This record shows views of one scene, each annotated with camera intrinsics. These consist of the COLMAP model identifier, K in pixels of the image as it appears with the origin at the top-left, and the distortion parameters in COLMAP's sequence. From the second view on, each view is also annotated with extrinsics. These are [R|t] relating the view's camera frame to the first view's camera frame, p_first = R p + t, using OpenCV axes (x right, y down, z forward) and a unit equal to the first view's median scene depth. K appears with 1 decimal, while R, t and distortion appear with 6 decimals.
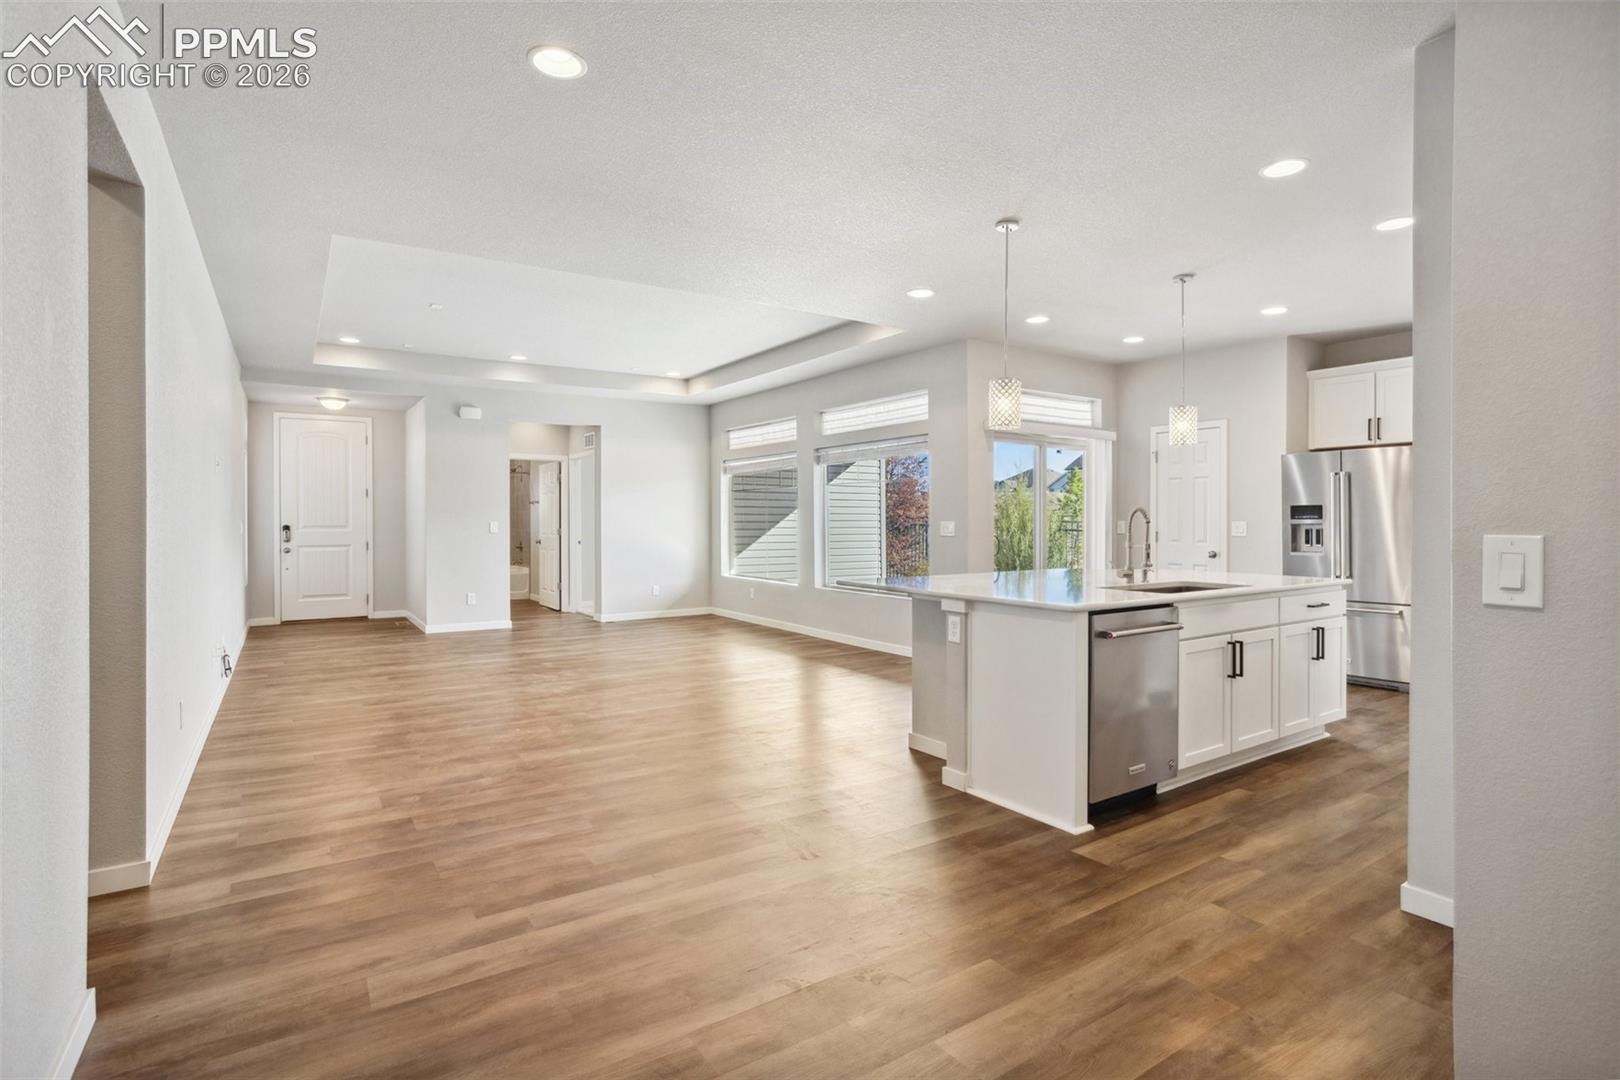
lens RADIAL K [[773.6, 0, 810.0], [0, 773.6, 540.0], [0, 0, 1]] dist [-0.000612, -0.000050]
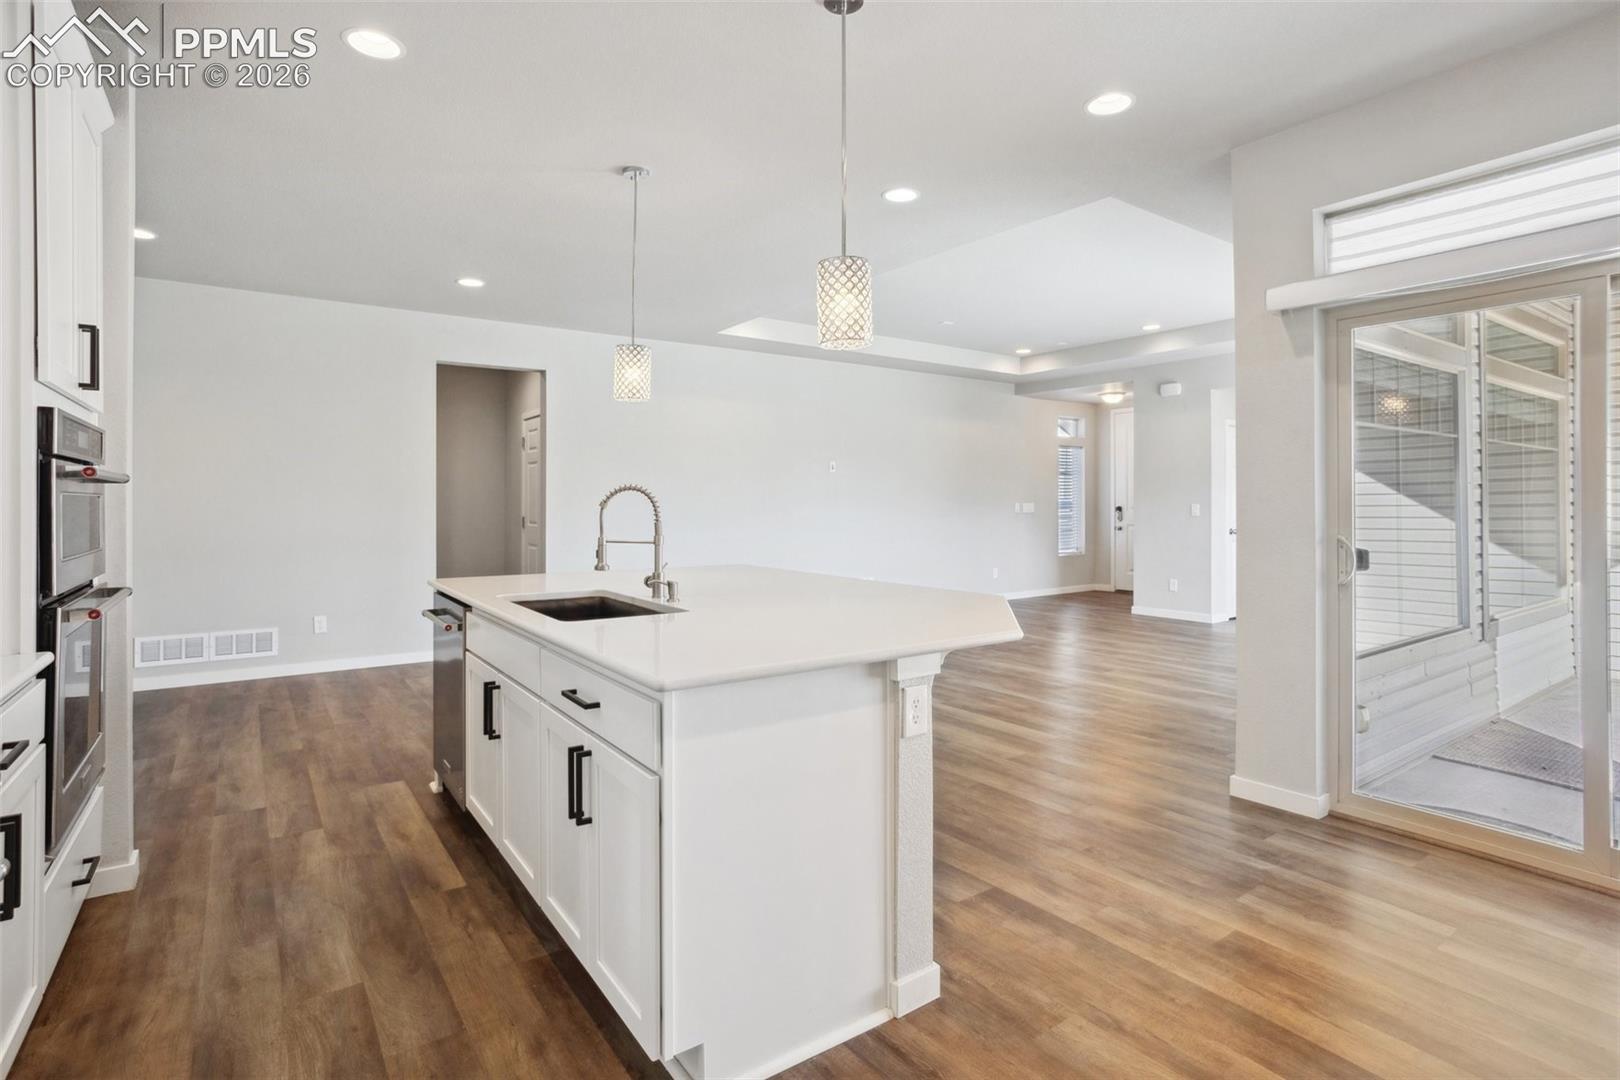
lens RADIAL K [[805.7, 0, 804.1], [0, 805.7, 501.6], [0, 0, 1]] dist [0.000997, 0.000455]
pose [[0.029001, 0.005129, -0.999566, 1.308005], [-0.032619, 0.999459, 0.004182, -0.040224], [0.999047, 0.032484, 0.029152, 1.289742]]
